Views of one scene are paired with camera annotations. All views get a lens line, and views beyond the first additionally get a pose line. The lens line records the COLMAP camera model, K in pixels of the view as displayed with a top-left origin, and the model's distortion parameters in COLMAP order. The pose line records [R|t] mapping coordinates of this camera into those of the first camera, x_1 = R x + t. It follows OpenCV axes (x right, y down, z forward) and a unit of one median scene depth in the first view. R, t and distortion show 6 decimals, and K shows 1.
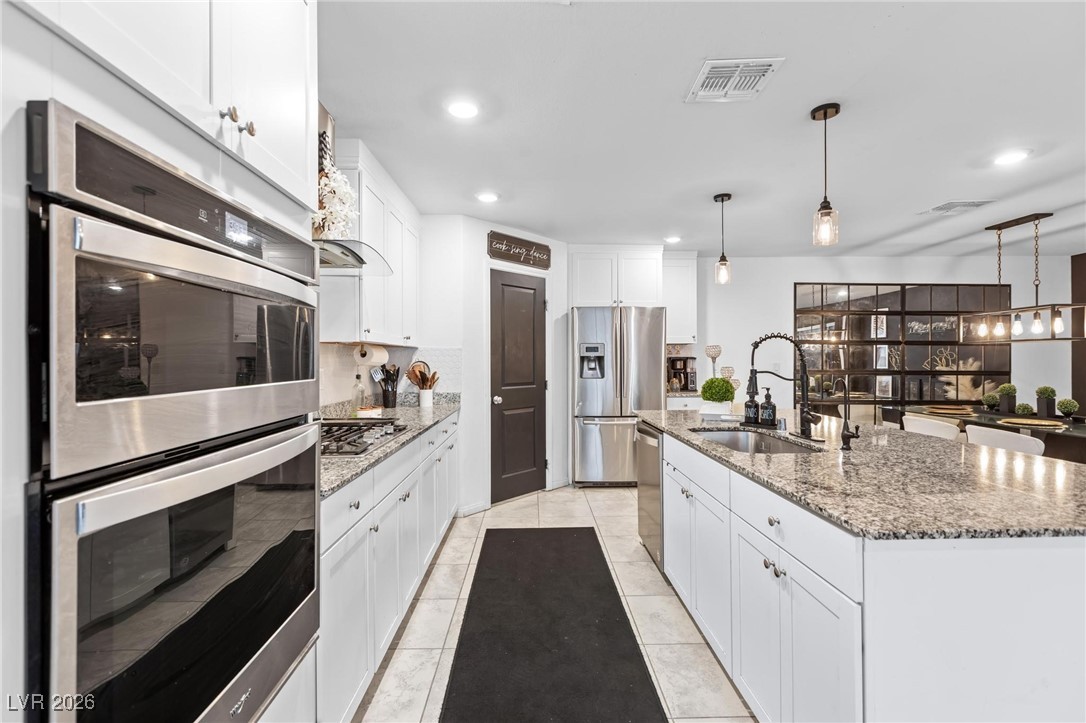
lens RADIAL K [[498.3, 0, 543.0], [0, 498.3, 361.3], [0, 0, 1]] dist [0.022126, 0.001114]
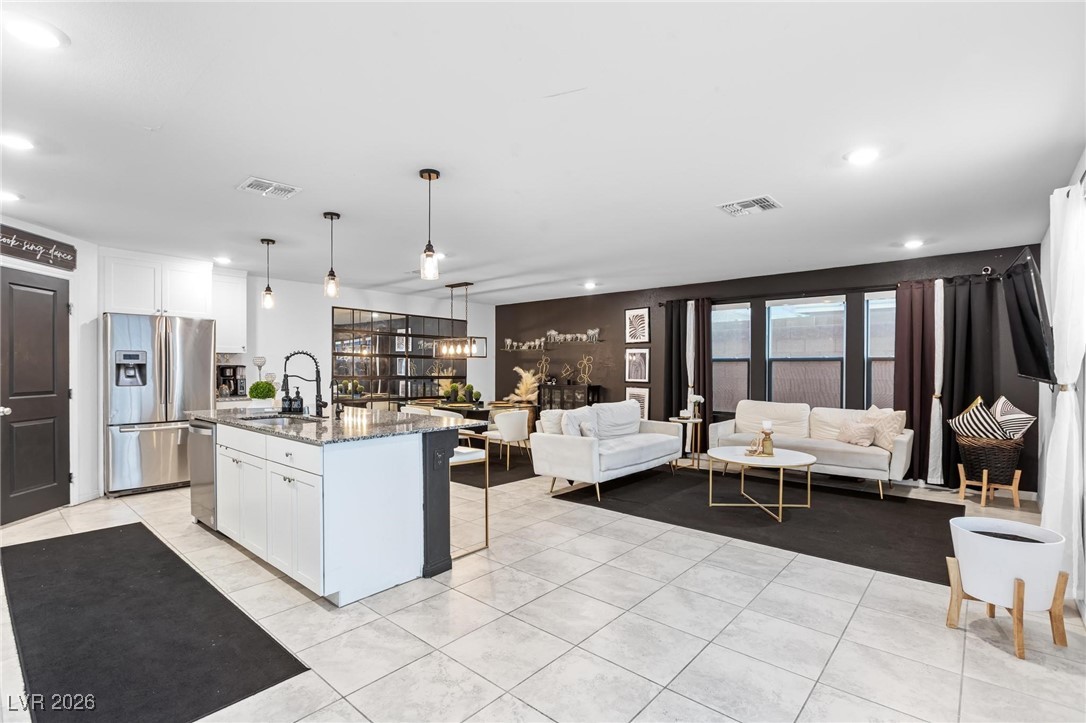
lens RADIAL K [[503.2, 0, 542.7], [0, 503.2, 369.8], [0, 0, 1]] dist [-0.012184, -0.001167]
pose [[0.674331, 0.001533, 0.738427, -0.083767], [-0.002140, 0.999998, -0.000121, 0.000458], [-0.738426, -0.001499, 0.674333, -0.284538]]
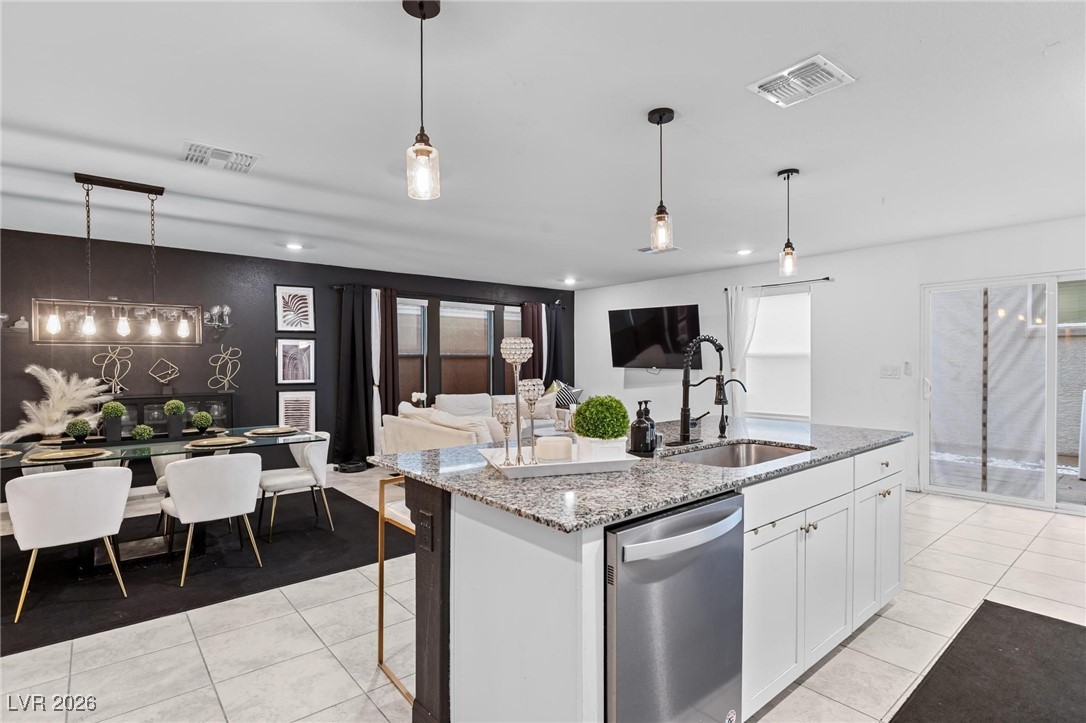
lens RADIAL K [[536.1, 0, 538.2], [0, 536.1, 369.4], [0, 0, 1]] dist [0.006982, 0.000900]
pose [[-0.617430, -0.007540, 0.786590, -0.062726], [0.009005, 0.999821, 0.016653, -0.012785], [-0.786574, 0.017365, -0.617252, 0.969150]]
